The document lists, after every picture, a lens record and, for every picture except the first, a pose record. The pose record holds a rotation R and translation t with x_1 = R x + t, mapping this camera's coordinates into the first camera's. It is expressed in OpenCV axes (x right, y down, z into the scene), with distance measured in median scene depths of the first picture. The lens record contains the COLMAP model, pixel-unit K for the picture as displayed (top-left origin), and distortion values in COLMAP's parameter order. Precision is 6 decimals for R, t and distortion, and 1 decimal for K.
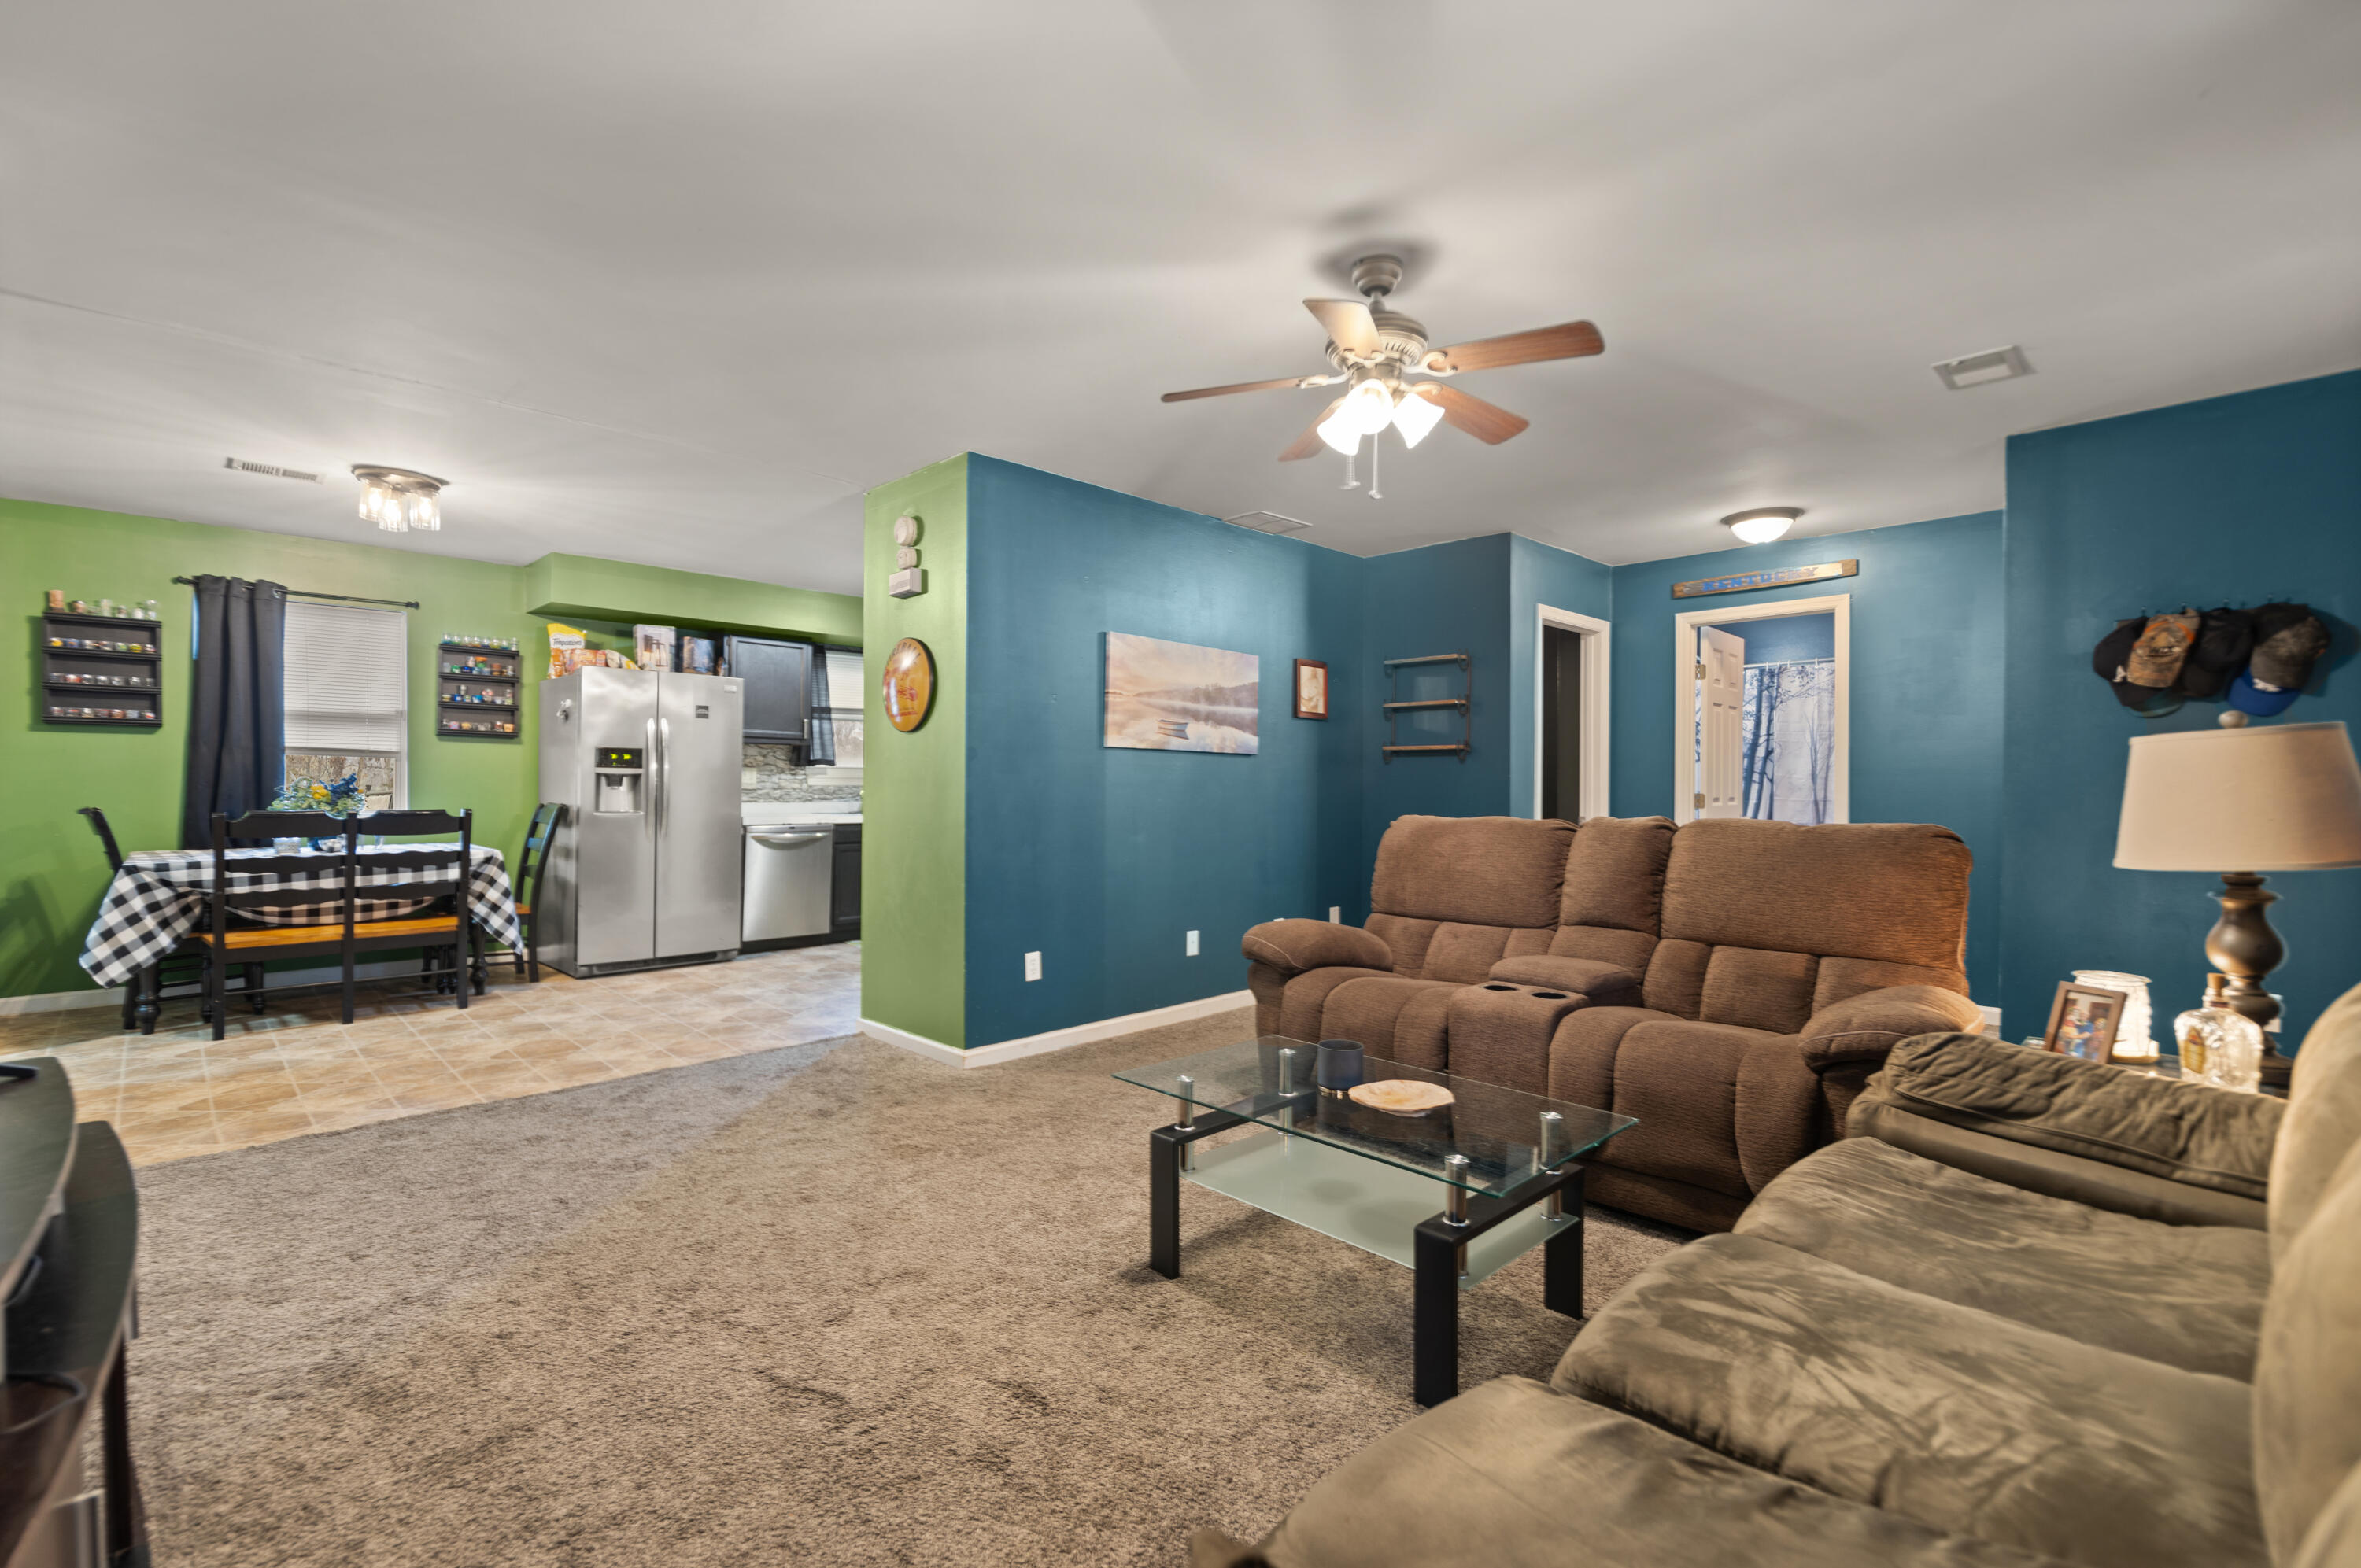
lens RADIAL K [[1049.9, 0, 1177.2], [0, 1049.9, 785.9], [0, 0, 1]] dist [-0.000551, 0.000094]
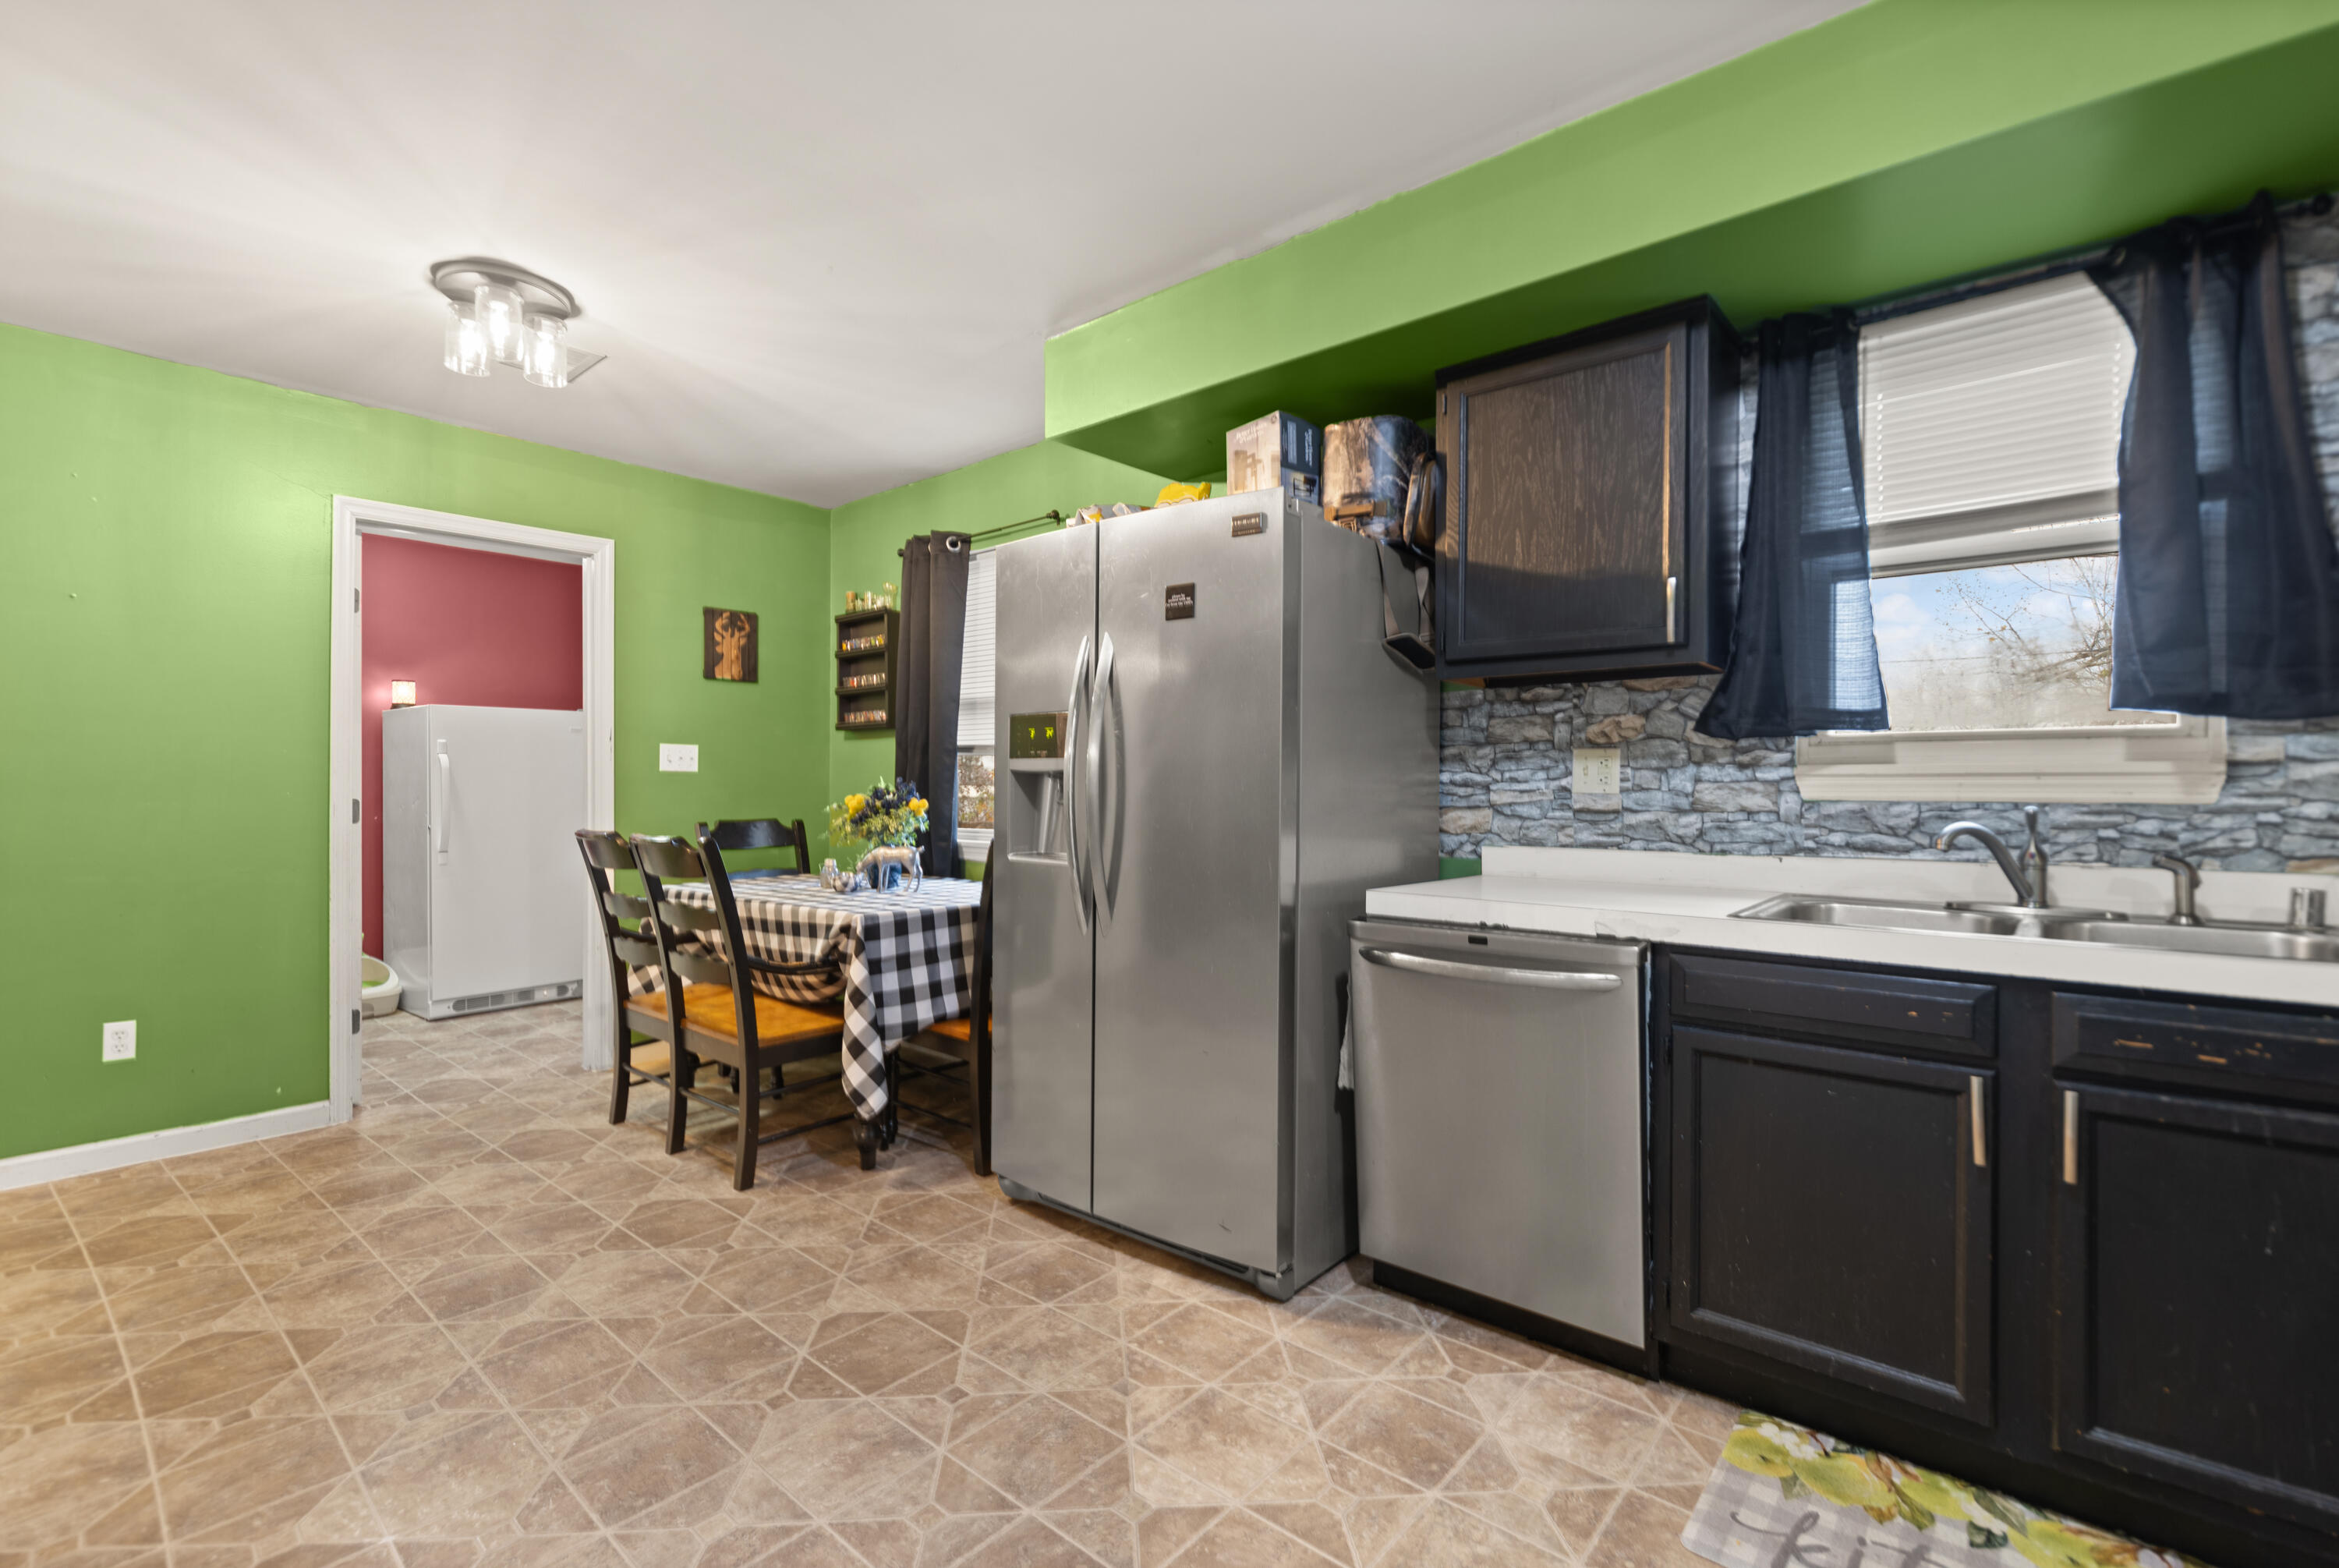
lens RADIAL K [[1040.3, 0, 1156.4], [0, 1040.3, 782.6], [0, 0, 1]] dist [-0.000551, 0.000094]
pose [[0.064715, -0.013359, -0.997814, -0.099133], [-0.005760, 0.999889, -0.013760, -0.001013], [0.997887, 0.006638, 0.064631, 1.169281]]
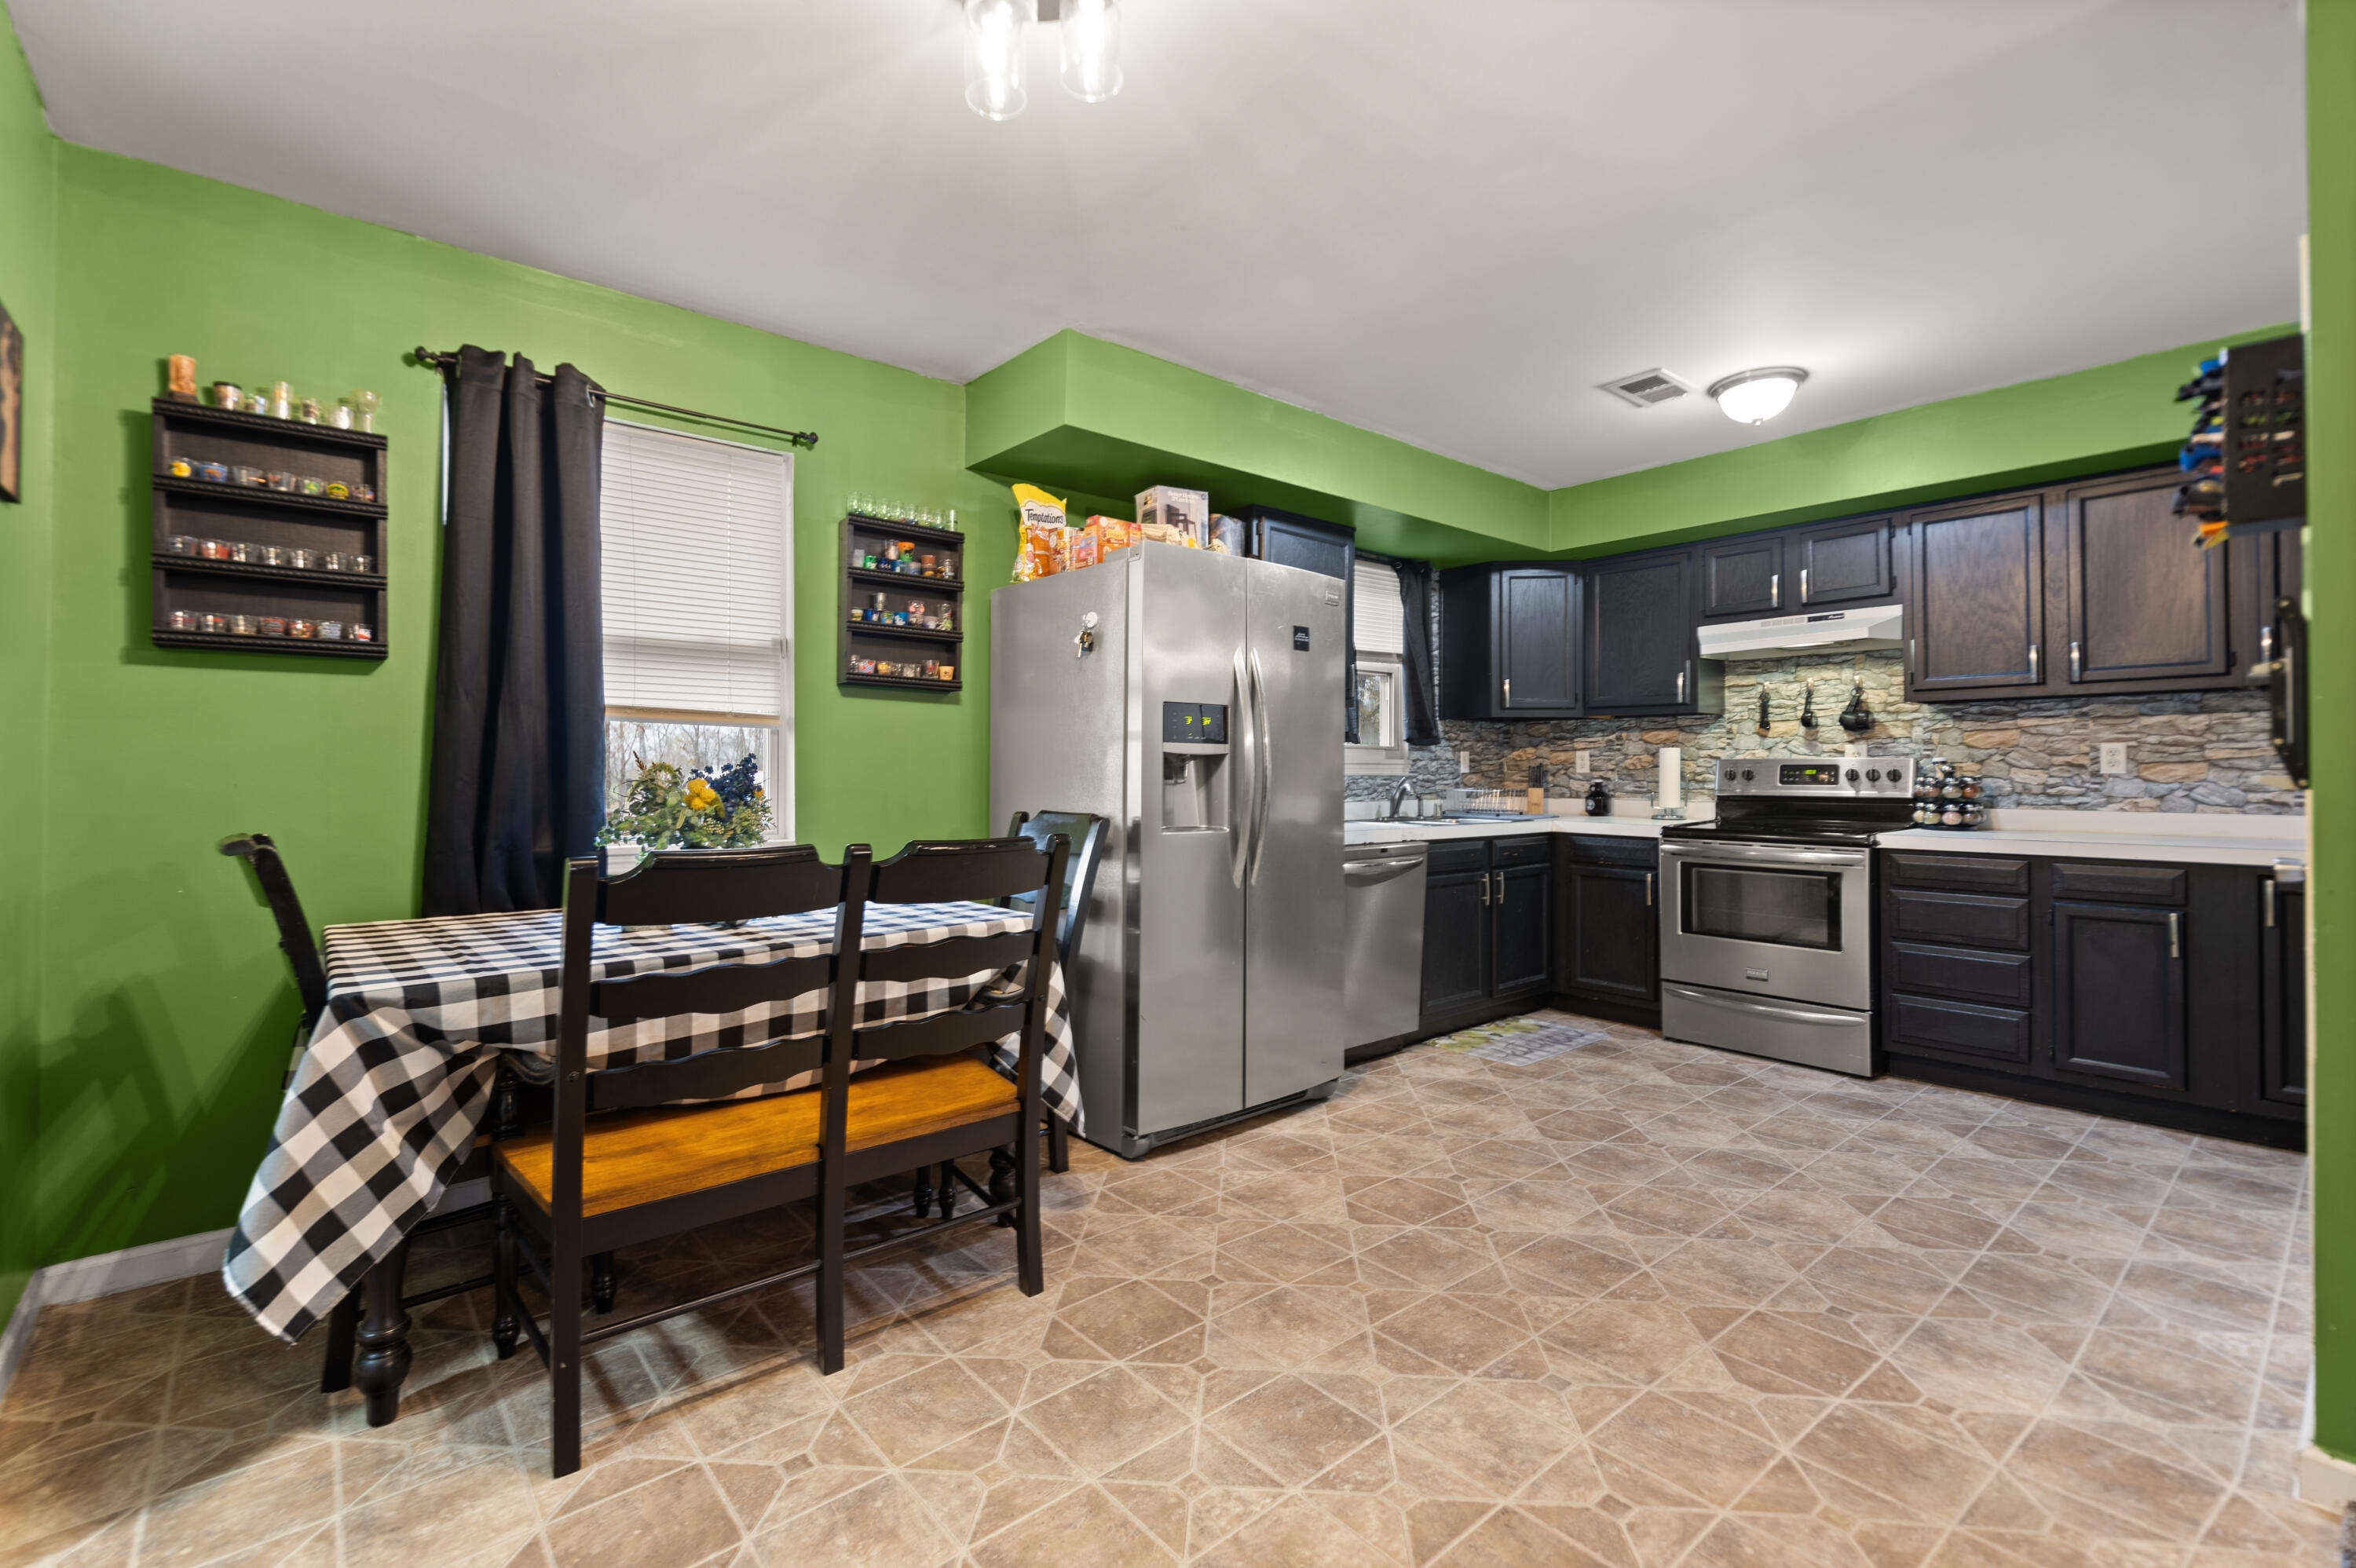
lens RADIAL K [[1047.7, 0, 1149.2], [0, 1047.7, 762.2], [0, 0, 1]] dist [-0.000551, 0.000094]
pose [[0.996167, -0.007730, -0.087131, -0.583938], [0.006445, 0.999866, -0.015021, -0.000194], [0.087235, 0.014402, 0.996084, 0.560073]]
